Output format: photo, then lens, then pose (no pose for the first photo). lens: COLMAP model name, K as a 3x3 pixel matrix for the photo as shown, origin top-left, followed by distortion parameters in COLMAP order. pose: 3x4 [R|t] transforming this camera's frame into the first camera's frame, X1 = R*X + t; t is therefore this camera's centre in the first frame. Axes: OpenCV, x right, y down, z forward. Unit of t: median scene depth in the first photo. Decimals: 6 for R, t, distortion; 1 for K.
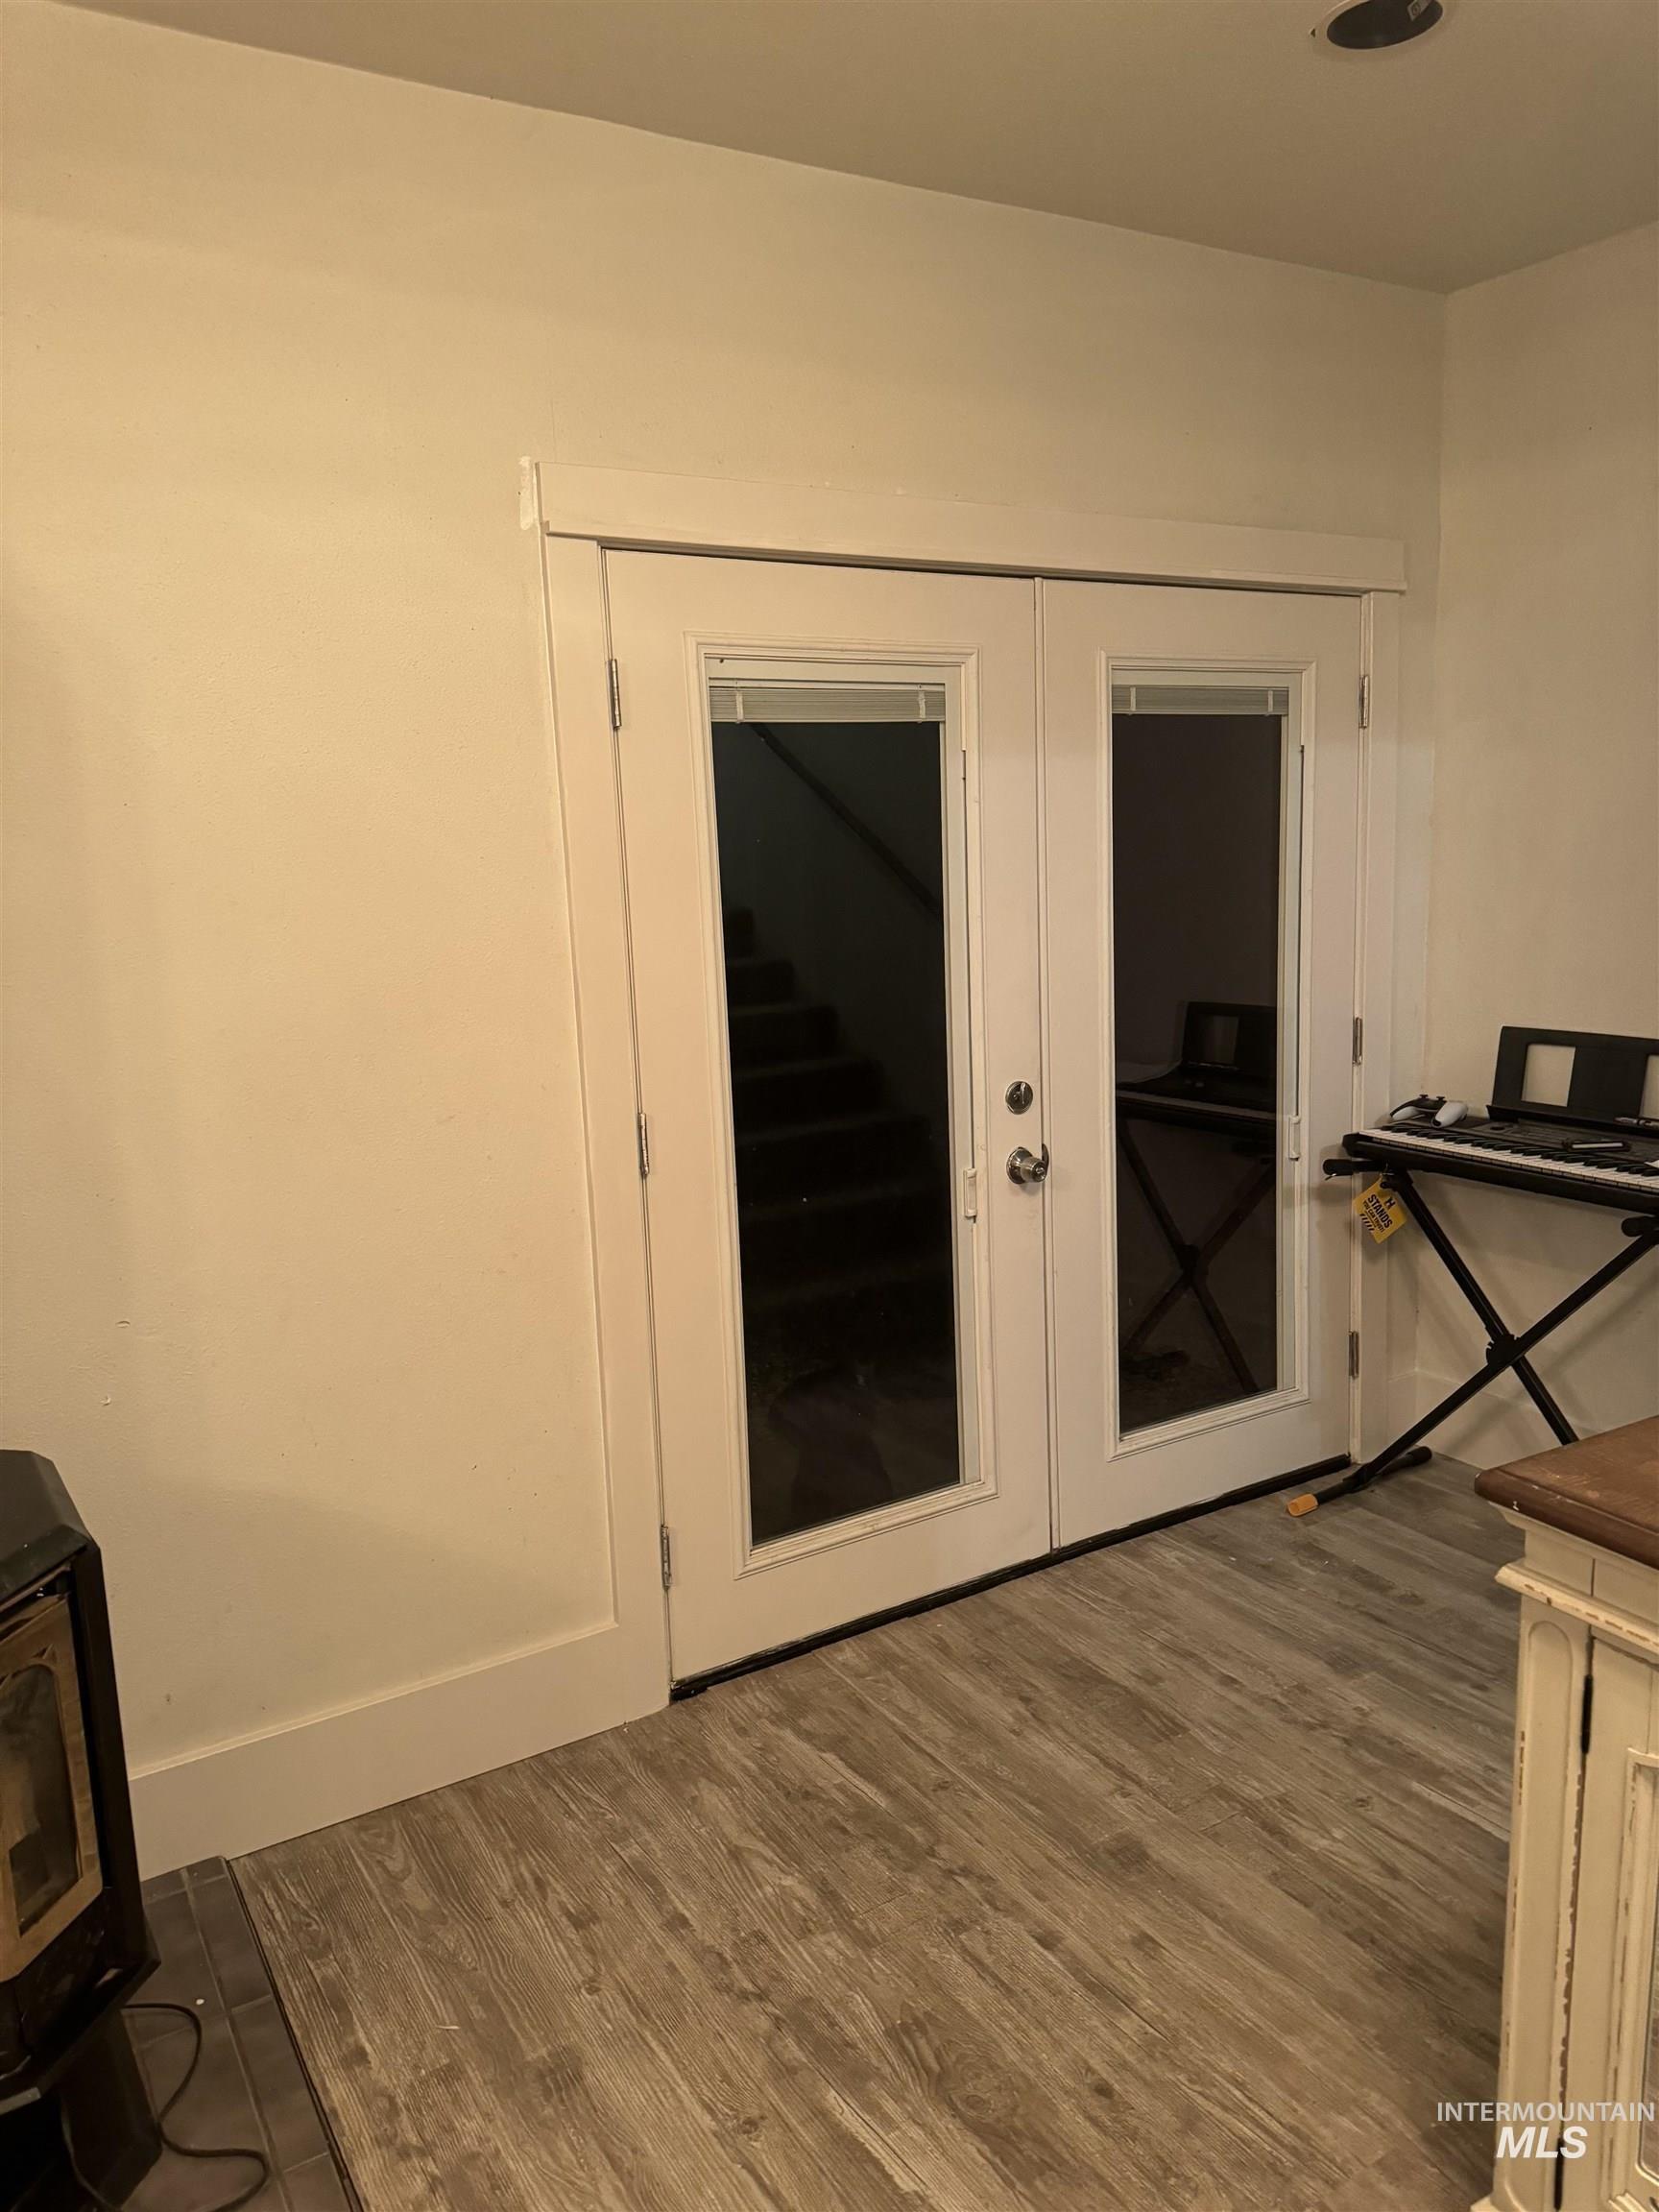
lens RADIAL K [[1565.3, 0, 853.5], [0, 1565.3, 1098.8], [0, 0, 1]] dist [0.030748, -0.057705]
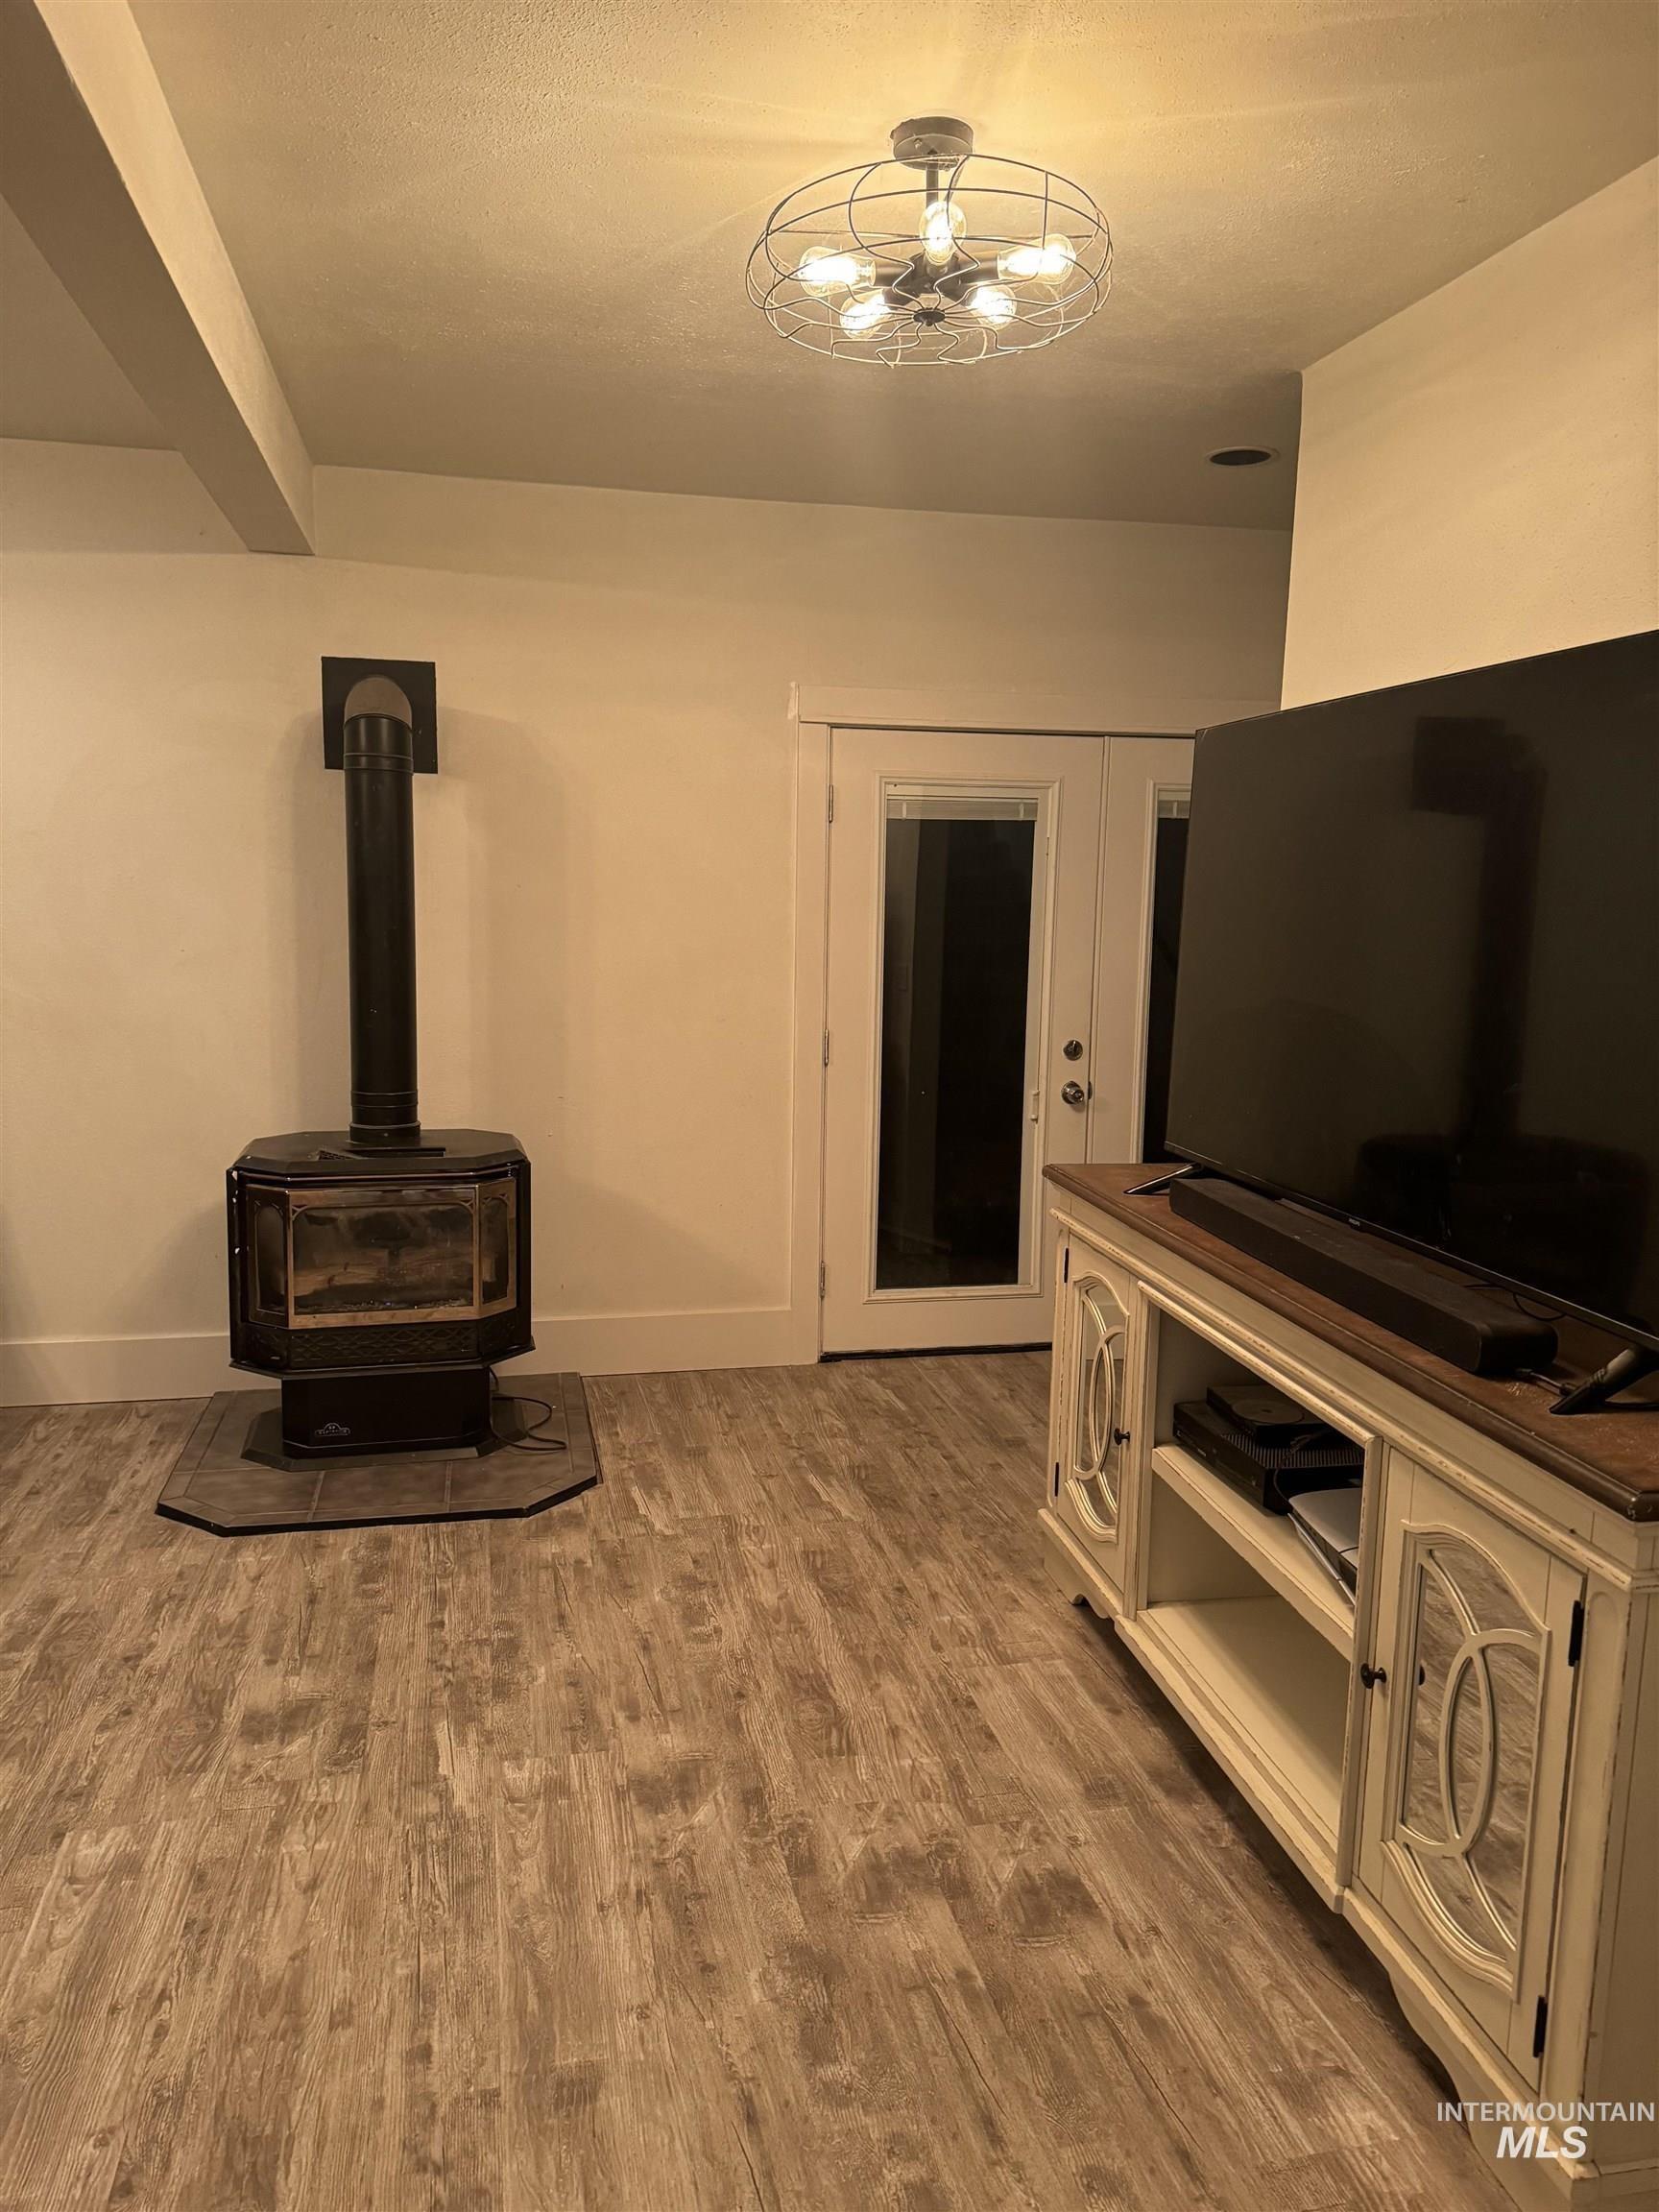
lens RADIAL K [[1579.3, 0, 821.3], [0, 1579.3, 1112.4], [0, 0, 1]] dist [0.100942, -0.097745]
pose [[0.938443, 0.093989, -0.332402, 0.481397], [-0.101550, 0.994816, -0.005406, 0.115144], [0.330171, 0.038829, 0.943122, -0.747146]]
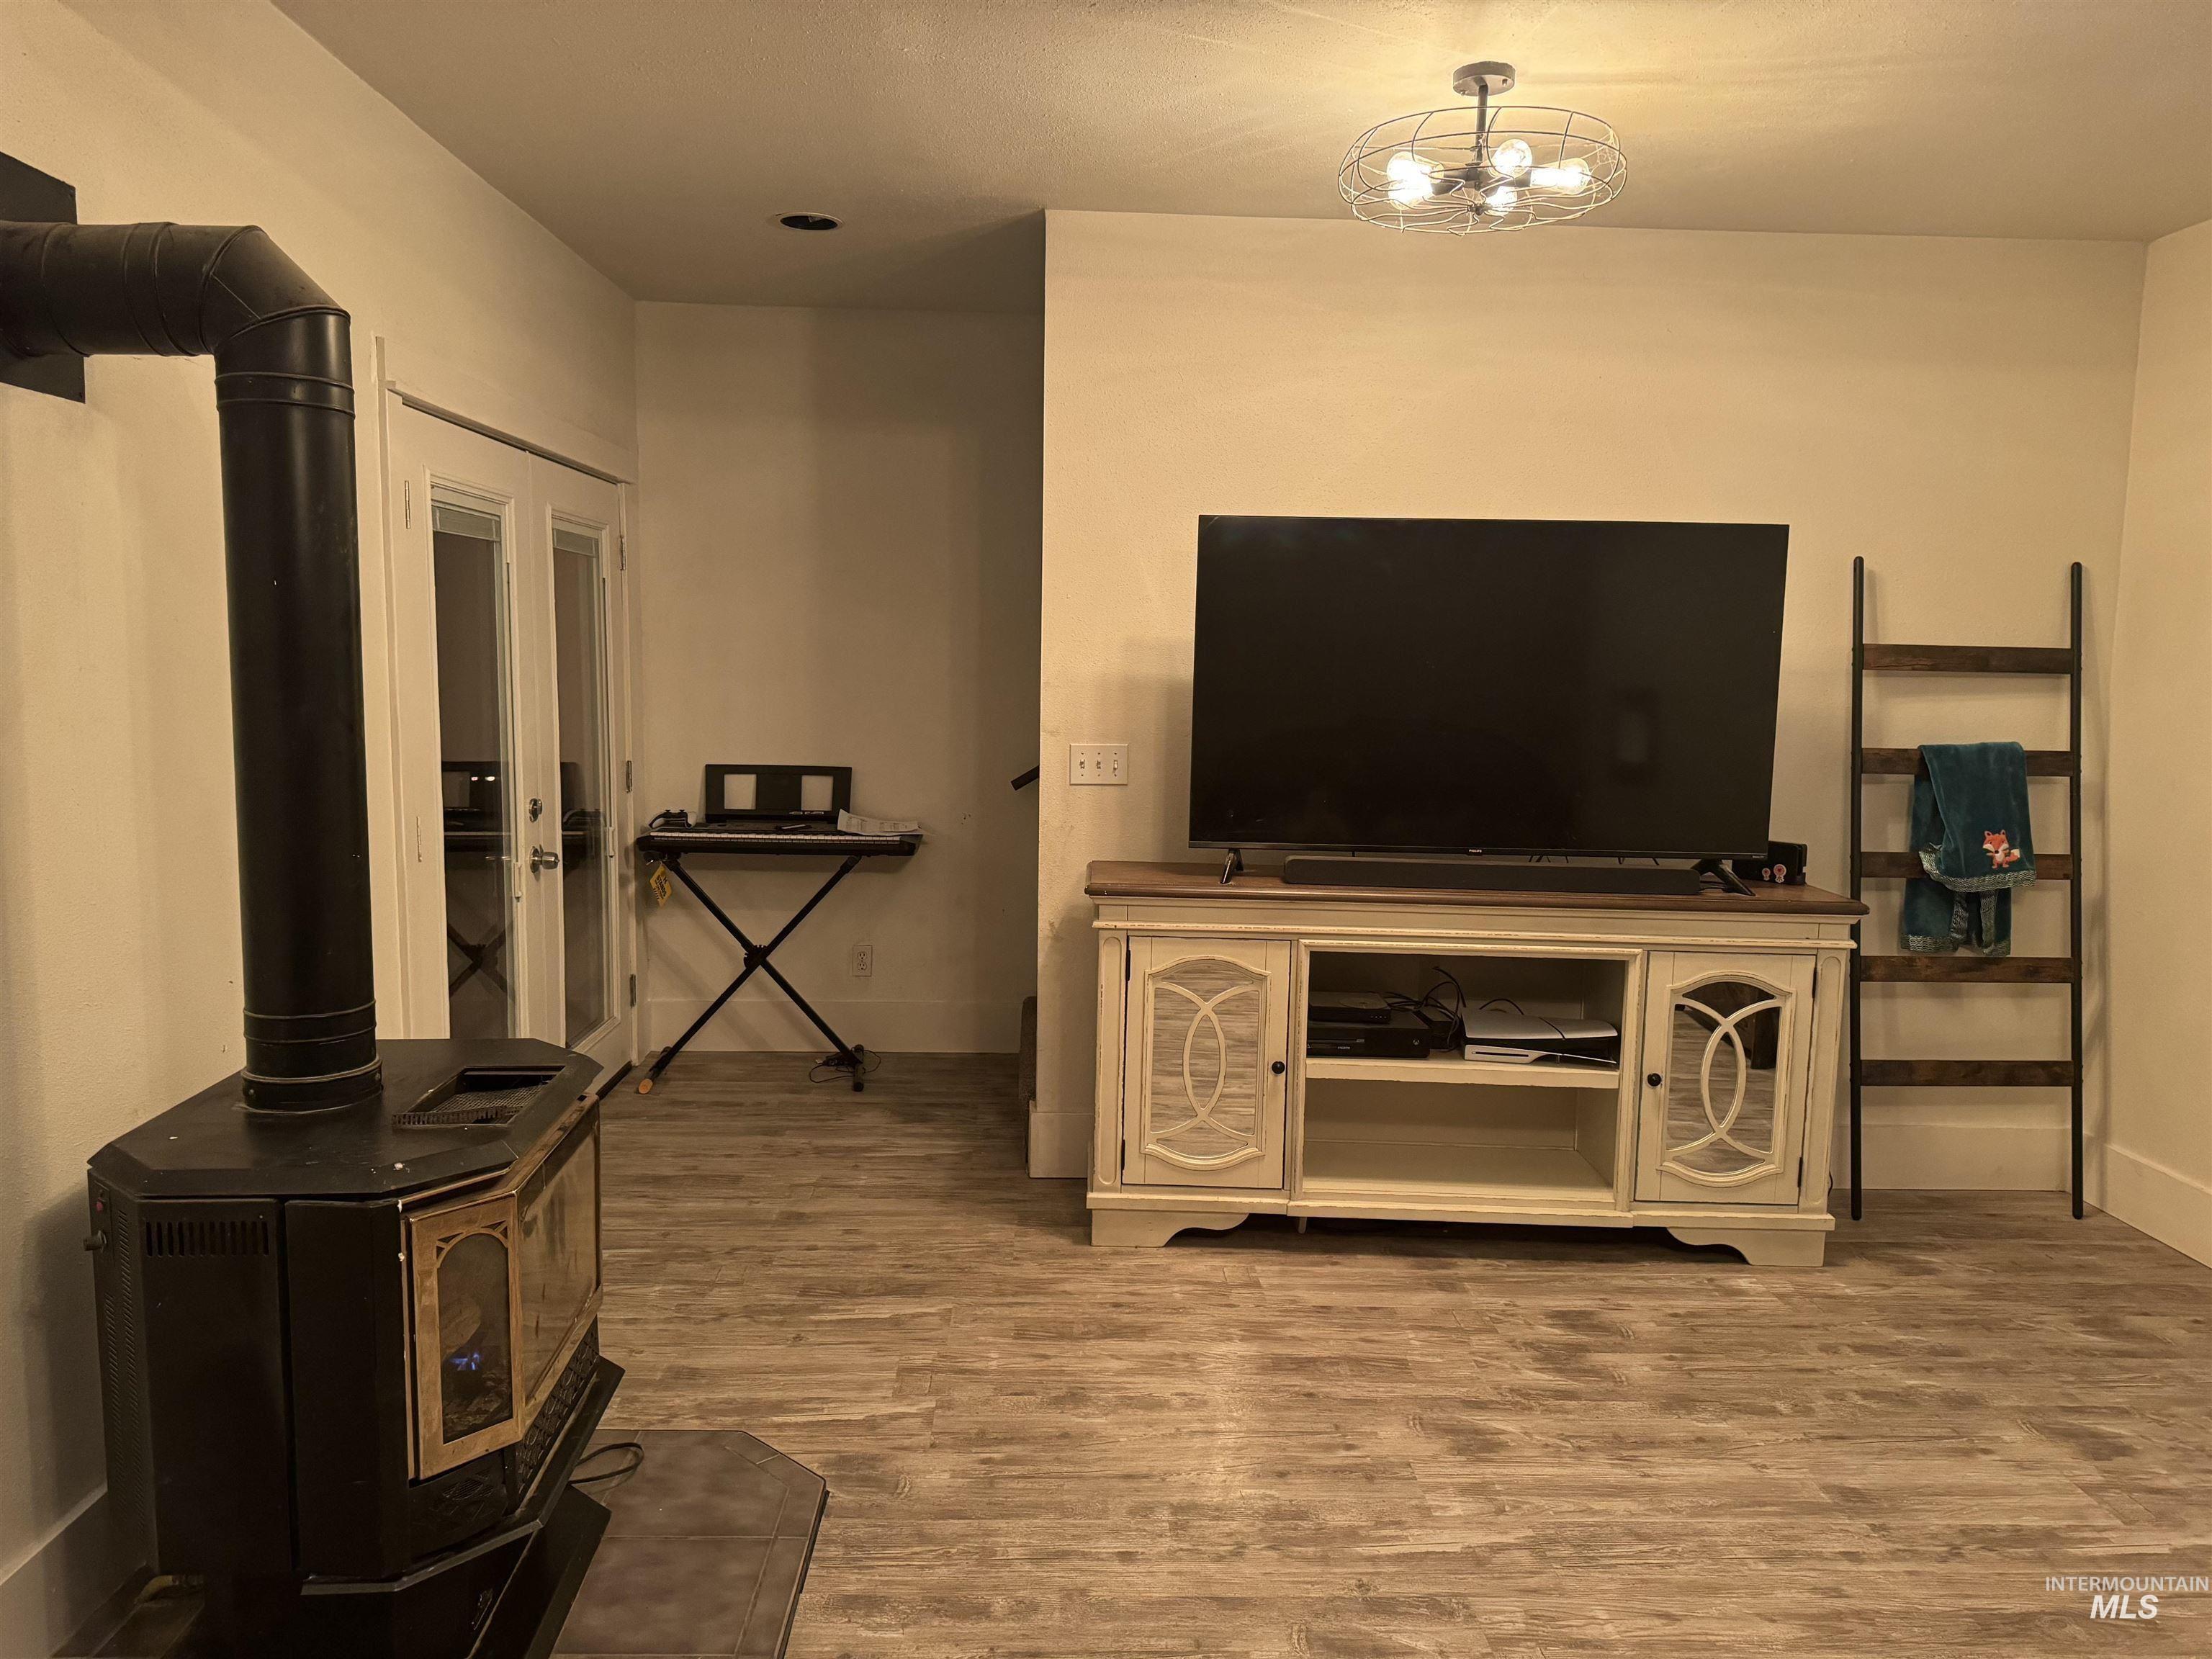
lens RADIAL K [[1579.3, 0, 1104.2], [0, 1579.3, 833.3], [0, 0, 1]] dist [0.100942, -0.097745]
pose [[0.483335, -0.051583, 0.873914, -1.036687], [0.106635, 0.994298, -0.000288, 0.086546], [-0.868917, 0.093329, 0.486080, -0.168753]]
